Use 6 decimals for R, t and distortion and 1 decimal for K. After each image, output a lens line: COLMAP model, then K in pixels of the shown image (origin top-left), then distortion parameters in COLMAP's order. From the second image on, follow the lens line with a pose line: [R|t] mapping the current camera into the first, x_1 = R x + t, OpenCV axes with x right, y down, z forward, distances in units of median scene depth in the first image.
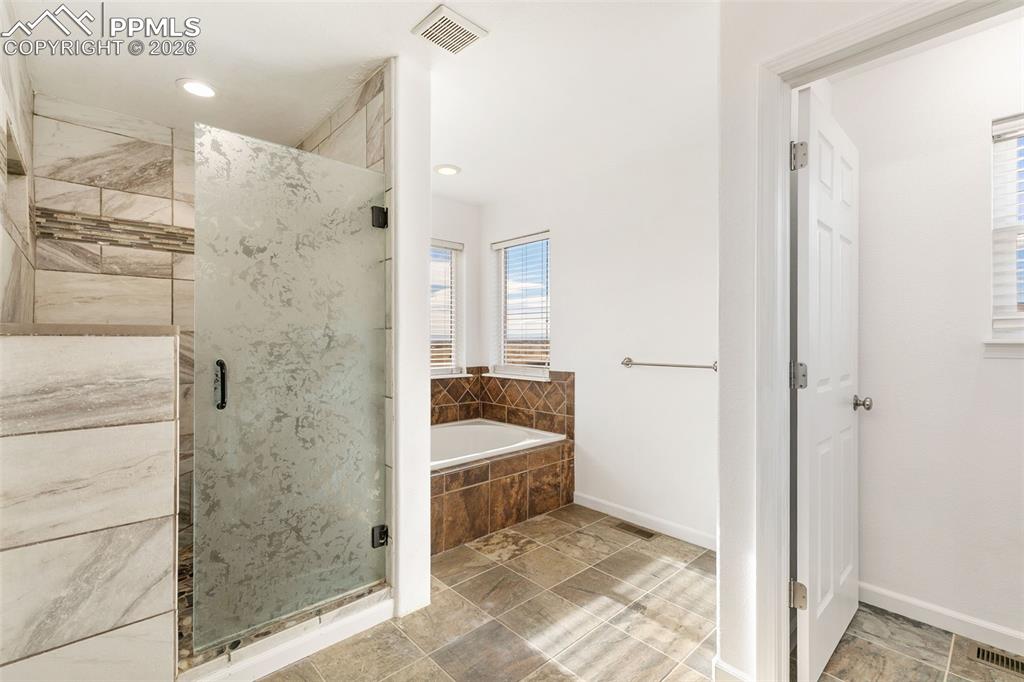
lens RADIAL K [[458.5, 0, 513.0], [0, 458.5, 337.0], [0, 0, 1]] dist [0.001159, 0.000206]
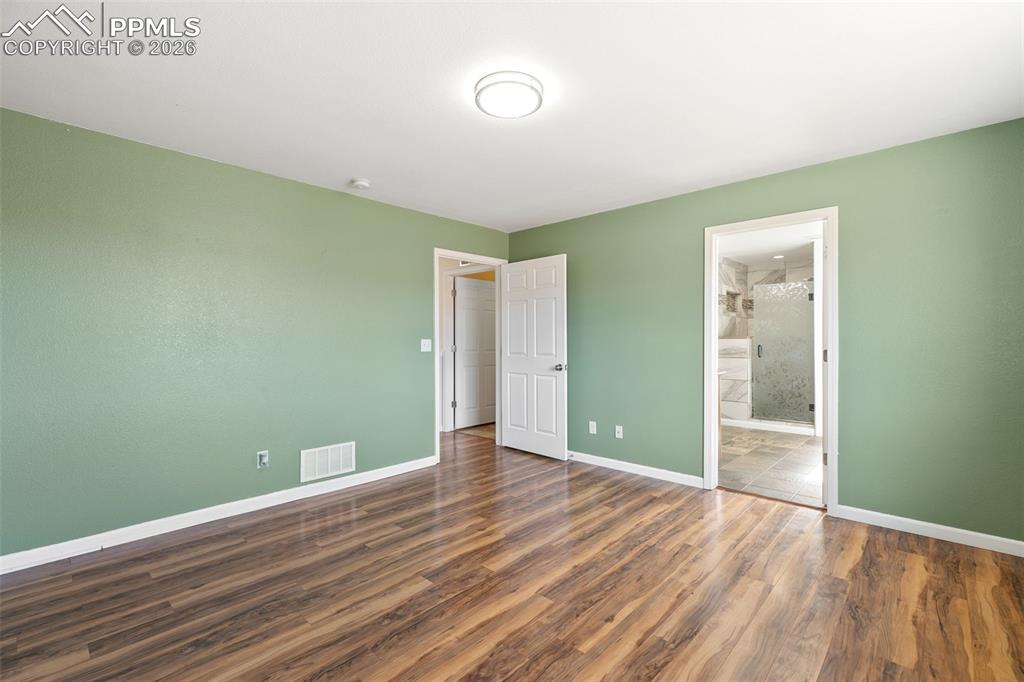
lens RADIAL K [[458.5, 0, 512.1], [0, 458.5, 341.3], [0, 0, 1]] dist [0.001159, 0.000206]
pose [[0.077667, 0.000284, -0.996979, 2.635378], [0.007608, 0.999971, 0.000878, 0.002531], [0.996950, -0.007653, 0.077663, -1.189355]]
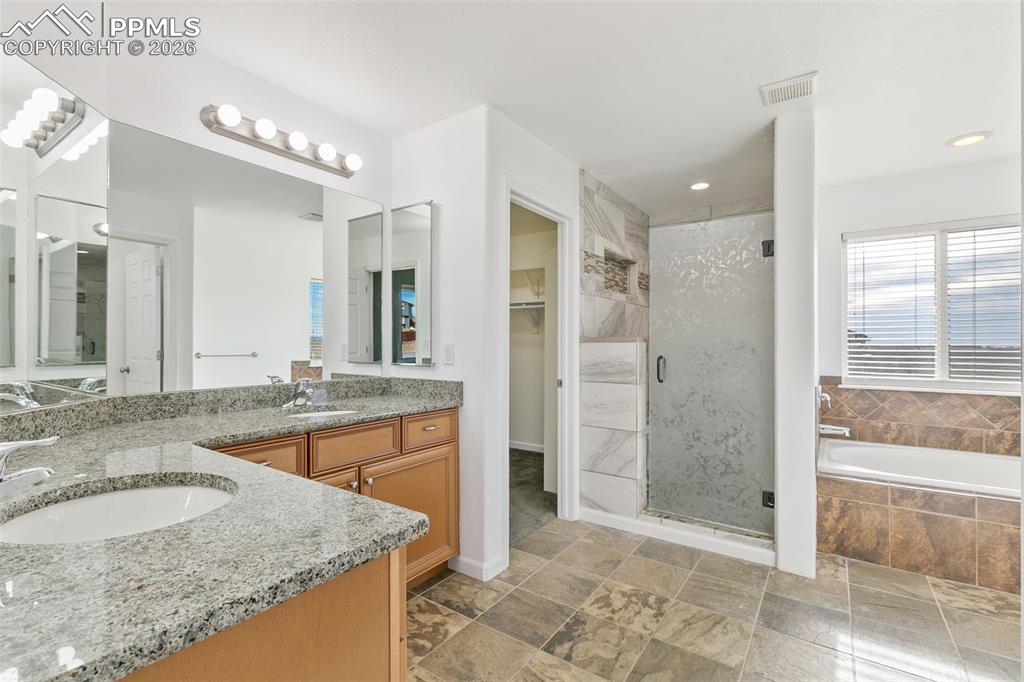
lens RADIAL K [[458.5, 0, 508.7], [0, 458.5, 343.2], [0, 0, 1]] dist [0.001159, 0.000206]
pose [[0.206122, -0.002852, -0.978522, 0.870664], [-0.000712, 0.999995, -0.003065, 0.006549], [0.978526, 0.001329, 0.206119, 0.034509]]
